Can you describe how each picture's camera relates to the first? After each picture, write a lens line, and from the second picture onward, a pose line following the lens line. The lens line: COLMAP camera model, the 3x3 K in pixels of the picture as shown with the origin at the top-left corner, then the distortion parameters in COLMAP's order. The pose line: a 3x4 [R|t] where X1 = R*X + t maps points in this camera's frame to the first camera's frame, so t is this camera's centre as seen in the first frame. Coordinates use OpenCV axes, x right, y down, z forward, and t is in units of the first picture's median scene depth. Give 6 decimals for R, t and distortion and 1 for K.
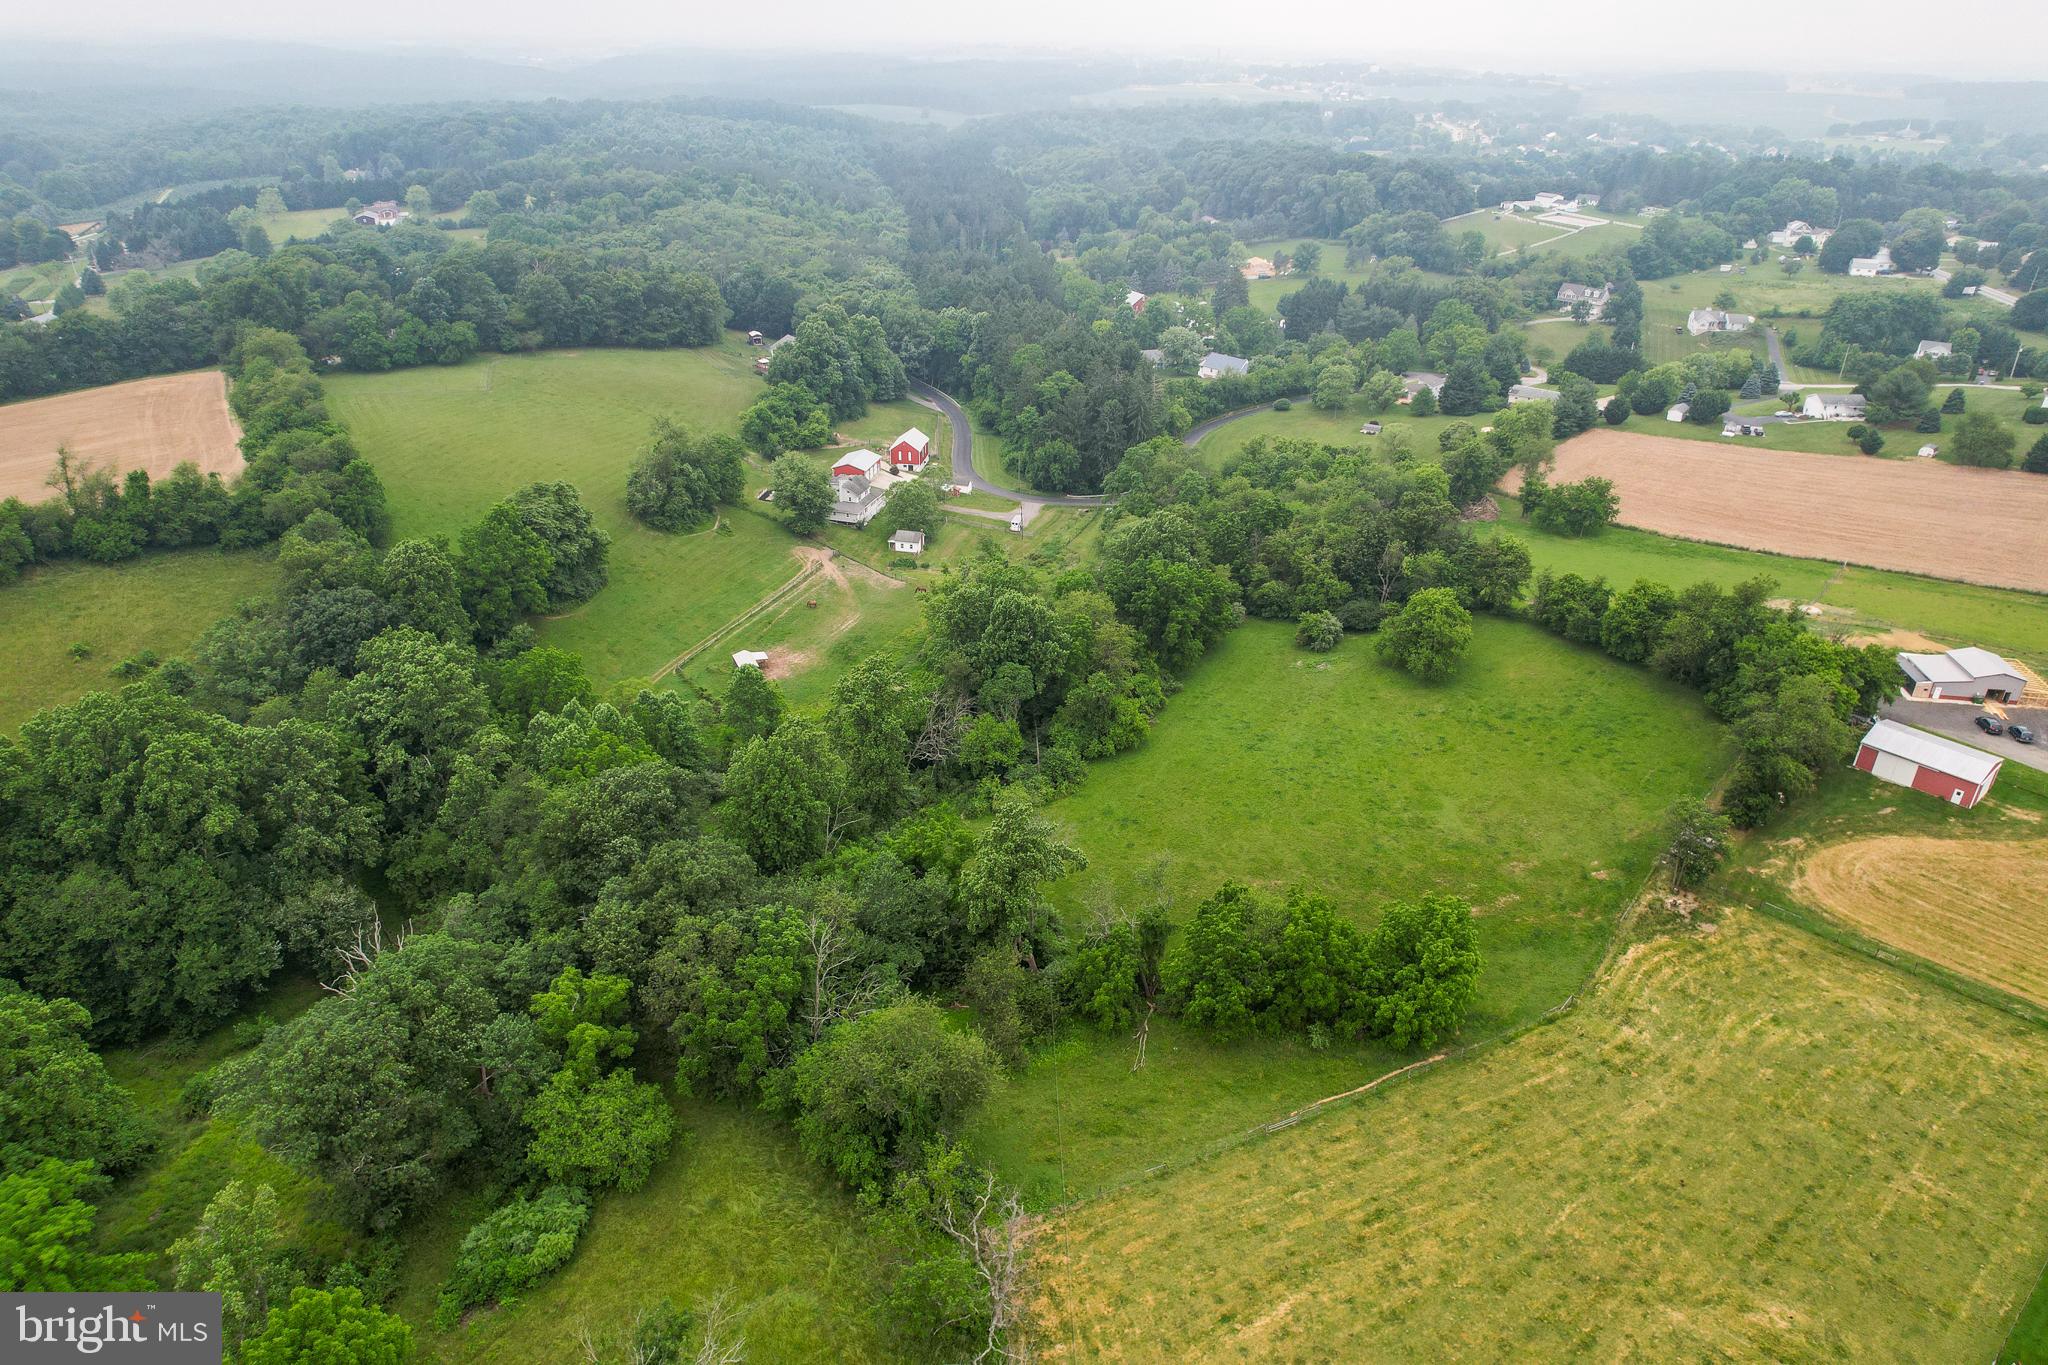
lens RADIAL K [[1299.7, 0, 1022.2], [0, 1299.7, 672.8], [0, 0, 1]] dist [-0.058400, 0.049095]
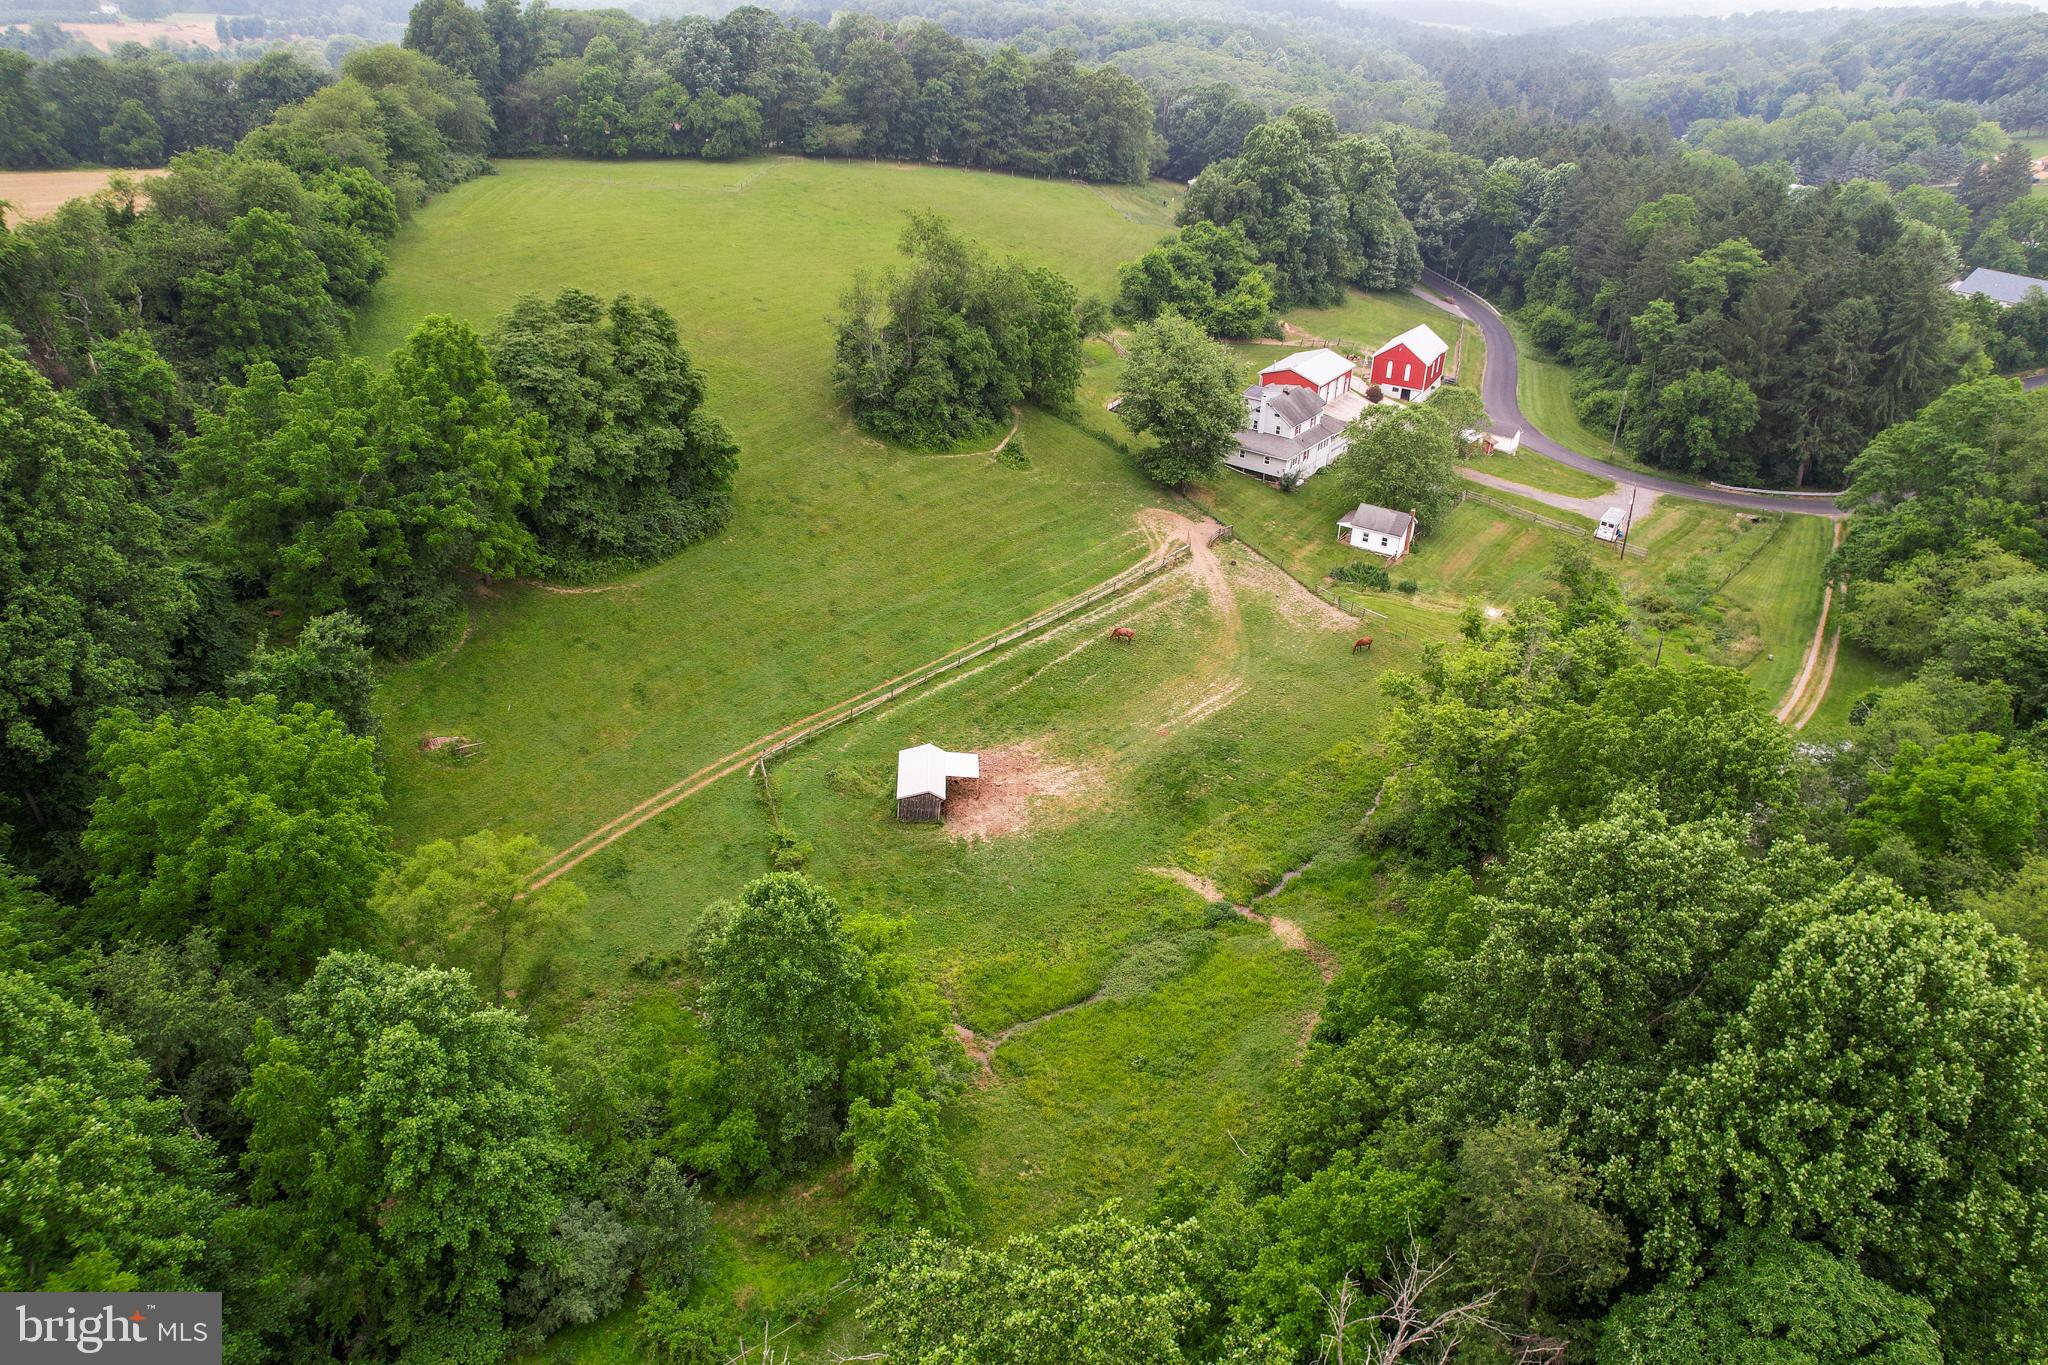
lens RADIAL K [[1299.7, 0, 1022.2], [0, 1299.7, 672.8], [0, 0, 1]] dist [-0.058400, 0.049095]
pose [[0.931329, 0.179094, -0.317100, -0.044582], [-0.168538, 0.983827, 0.060653, -0.050102], [0.322834, -0.003045, 0.946451, 0.450470]]
